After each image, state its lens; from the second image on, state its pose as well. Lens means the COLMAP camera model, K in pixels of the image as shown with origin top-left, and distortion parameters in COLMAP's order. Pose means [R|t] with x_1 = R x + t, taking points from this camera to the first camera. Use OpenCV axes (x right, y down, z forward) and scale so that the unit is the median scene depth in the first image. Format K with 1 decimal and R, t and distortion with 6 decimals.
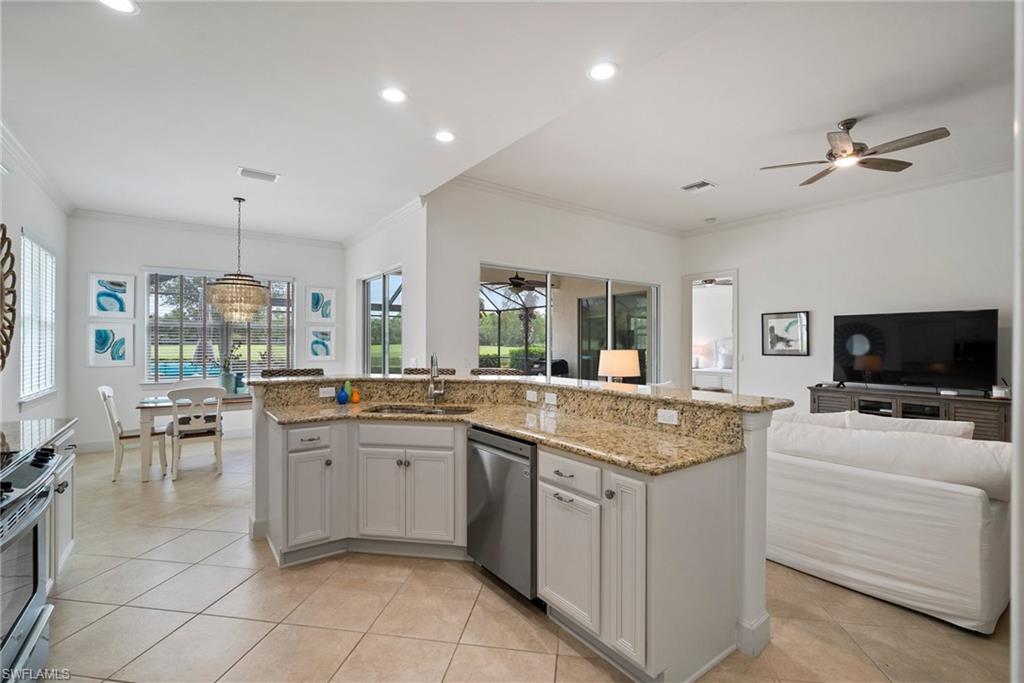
lens RADIAL K [[452.1, 0, 510.8], [0, 452.1, 341.9], [0, 0, 1]] dist [-0.012944, -0.000028]
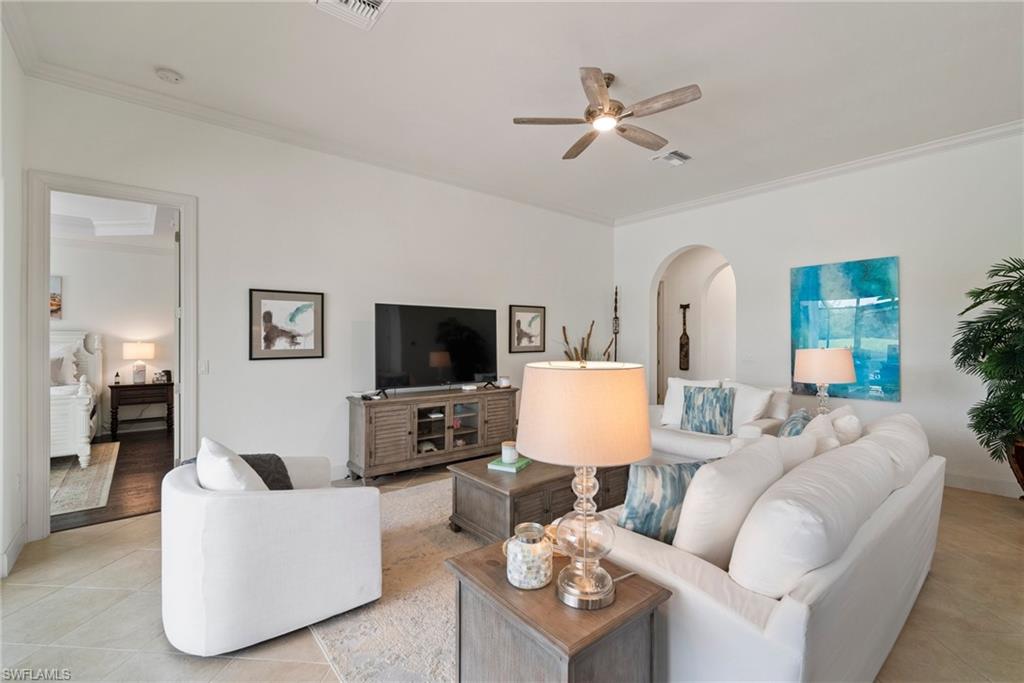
lens RADIAL K [[452.1, 0, 516.2], [0, 452.1, 344.5], [0, 0, 1]] dist [-0.012944, -0.000028]
pose [[-0.076945, -0.003091, 0.997031, -0.049969], [-0.001928, 0.999994, 0.002951, 0.007635], [-0.997033, -0.001695, -0.076951, 0.733348]]
